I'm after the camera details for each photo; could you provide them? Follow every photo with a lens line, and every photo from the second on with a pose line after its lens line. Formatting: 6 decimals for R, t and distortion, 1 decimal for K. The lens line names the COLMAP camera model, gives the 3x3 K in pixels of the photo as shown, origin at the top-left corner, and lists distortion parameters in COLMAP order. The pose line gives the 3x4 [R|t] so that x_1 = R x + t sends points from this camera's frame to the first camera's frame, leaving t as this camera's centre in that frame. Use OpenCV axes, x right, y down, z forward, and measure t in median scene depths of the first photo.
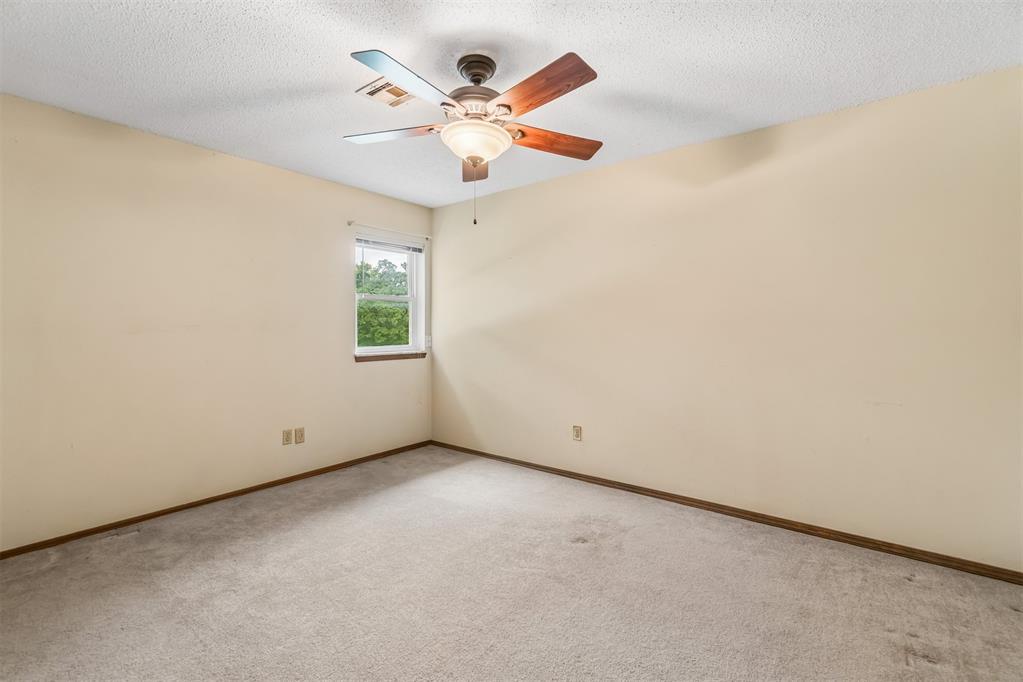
lens RADIAL K [[438.6, 0, 514.6], [0, 438.6, 336.9], [0, 0, 1]] dist [-0.011276, -0.000088]
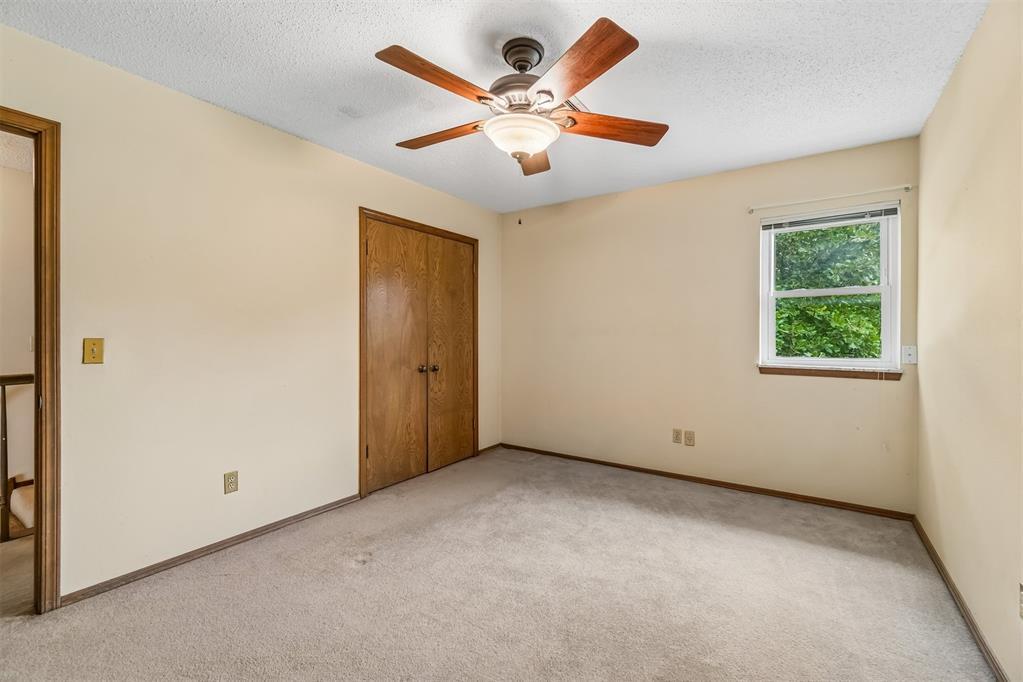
lens RADIAL K [[429.3, 0, 513.6], [0, 429.3, 350.8], [0, 0, 1]] dist [-0.000161, -0.000084]
pose [[0.072179, 0.041144, -0.996543, 0.510724], [-0.019263, 0.999020, 0.039851, -0.012465], [0.997206, 0.016320, 0.072901, 0.555146]]
